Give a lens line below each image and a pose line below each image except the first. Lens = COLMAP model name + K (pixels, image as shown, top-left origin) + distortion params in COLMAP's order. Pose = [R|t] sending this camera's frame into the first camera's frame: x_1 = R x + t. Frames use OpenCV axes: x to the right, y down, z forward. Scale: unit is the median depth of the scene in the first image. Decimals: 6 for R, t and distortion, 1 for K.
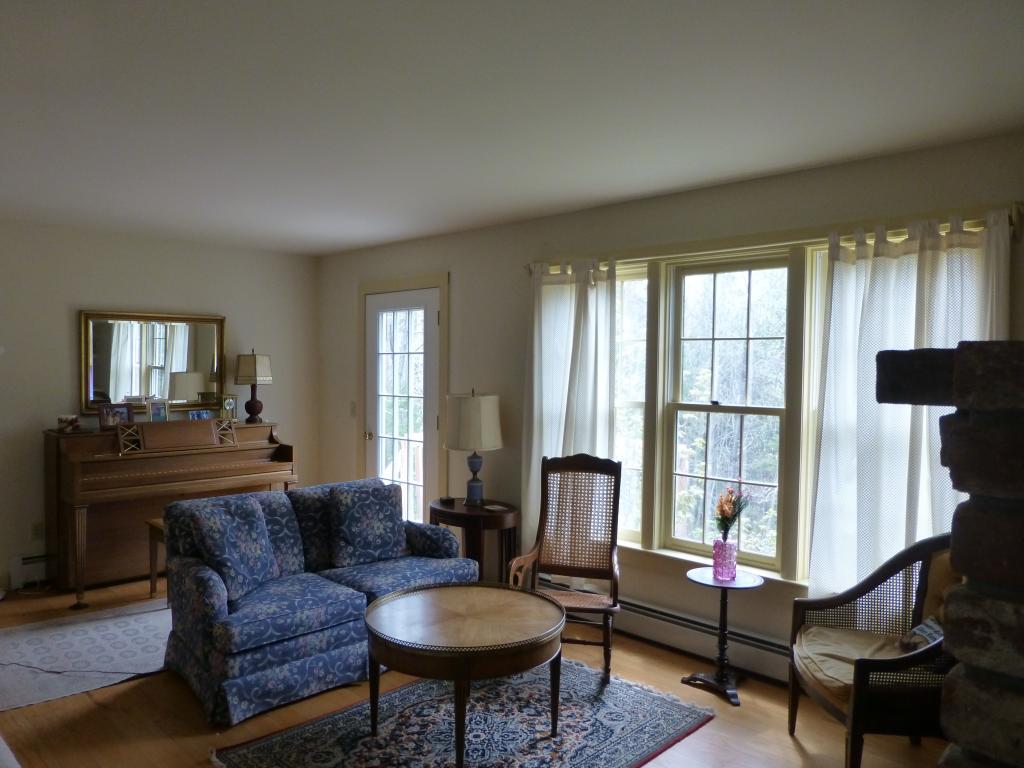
lens RADIAL K [[734.0, 0, 503.5], [0, 734.0, 383.5], [0, 0, 1]] dist [0.003968, 0.001160]
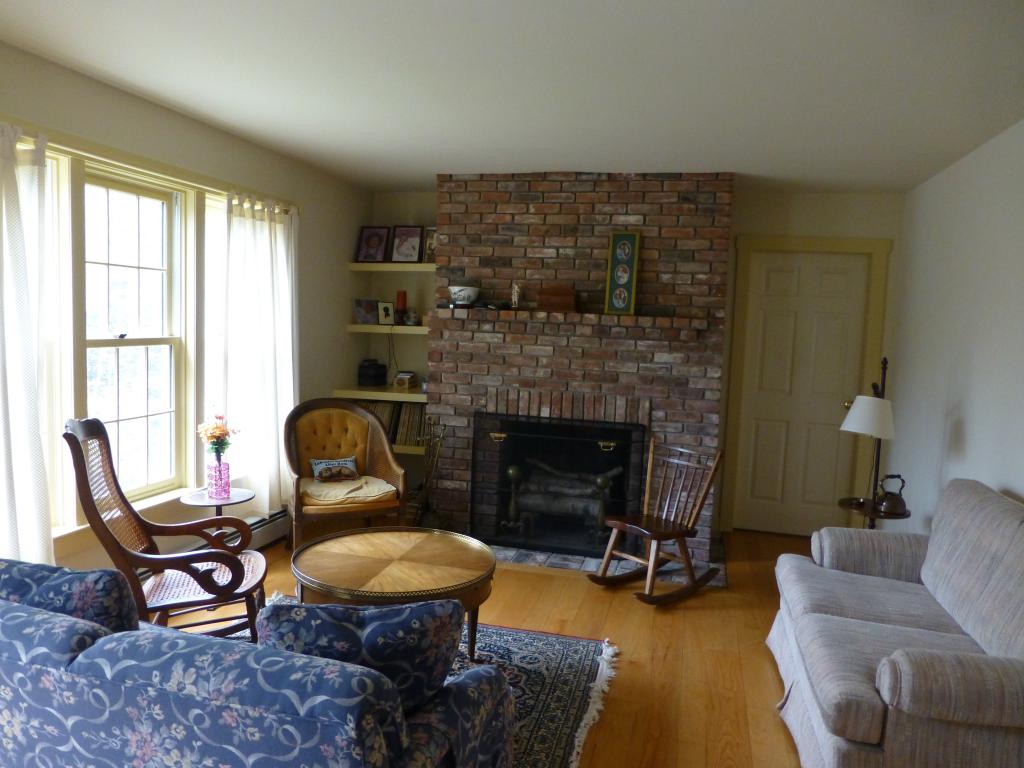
lens RADIAL K [[734.0, 0, 503.5], [0, 734.0, 383.5], [0, 0, 1]] dist [0.003968, 0.001160]
pose [[-0.494609, -0.111590, 0.861922, -0.764149], [-0.020752, 0.992957, 0.116647, -0.032236], [-0.868868, 0.039808, -0.493441, 1.074398]]
